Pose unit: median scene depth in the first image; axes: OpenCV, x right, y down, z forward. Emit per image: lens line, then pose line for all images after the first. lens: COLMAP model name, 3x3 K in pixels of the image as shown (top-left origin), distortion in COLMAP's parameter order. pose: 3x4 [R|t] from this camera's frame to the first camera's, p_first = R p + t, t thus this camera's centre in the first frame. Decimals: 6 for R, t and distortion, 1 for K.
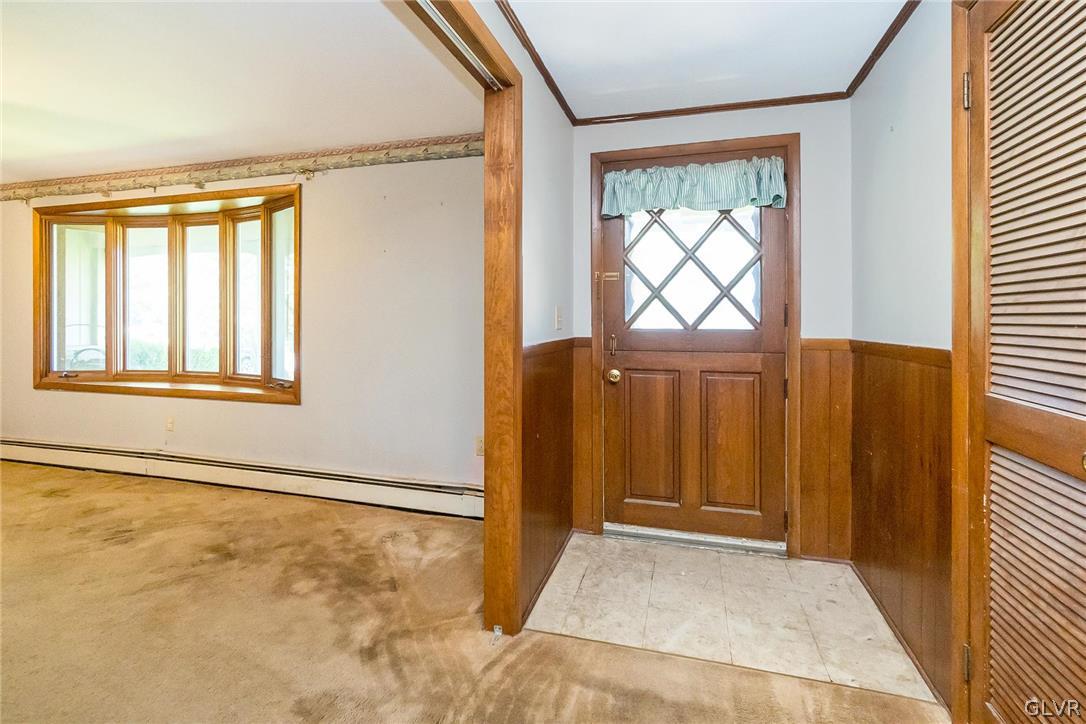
lens RADIAL K [[511.5, 0, 538.8], [0, 511.5, 324.7], [0, 0, 1]] dist [-0.011662, -0.000089]
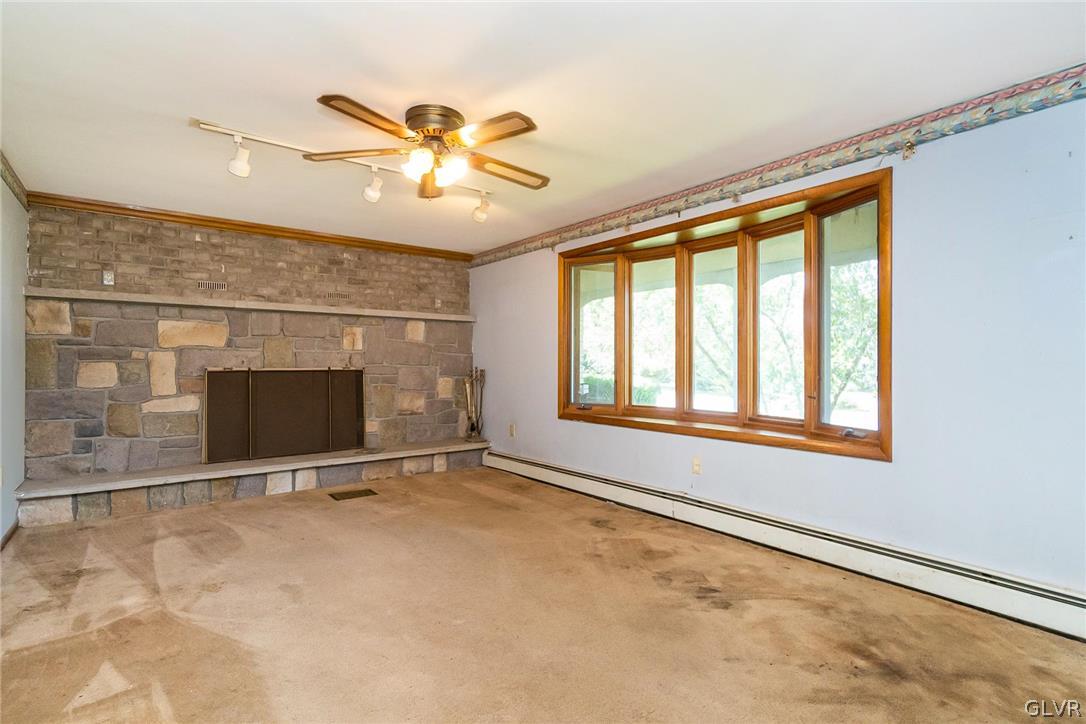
lens RADIAL K [[526.8, 0, 542.1], [0, 526.8, 364.0], [0, 0, 1]] dist [-0.002459, 0.000090]
pose [[0.803637, -0.001184, -0.595119, -0.380763], [-0.001258, 0.999992, -0.003687, 0.014795], [0.595119, 0.003712, 0.803629, 0.068210]]
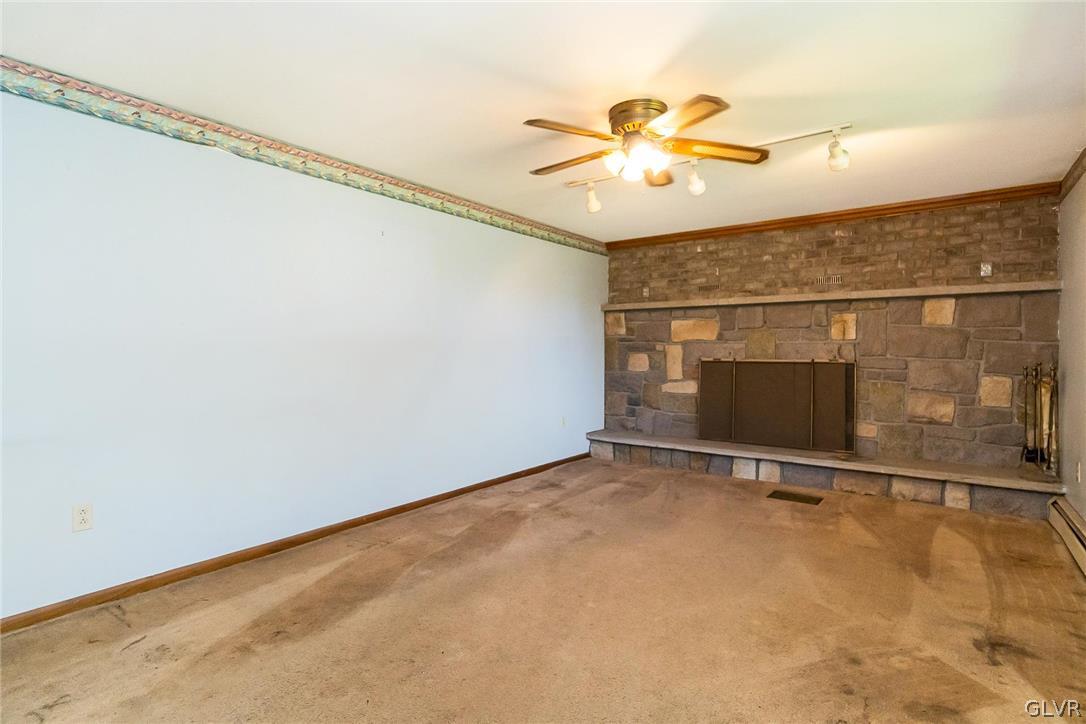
lens RADIAL K [[546.2, 0, 543.0], [0, 546.2, 362.0], [0, 0, 1]] dist [0.001690, 0.000458]
pose [[-0.351160, 0.015994, -0.936179, -0.189637], [-0.006935, 0.999782, 0.019682, 0.004640], [0.936290, 0.013404, -0.350972, 0.665982]]
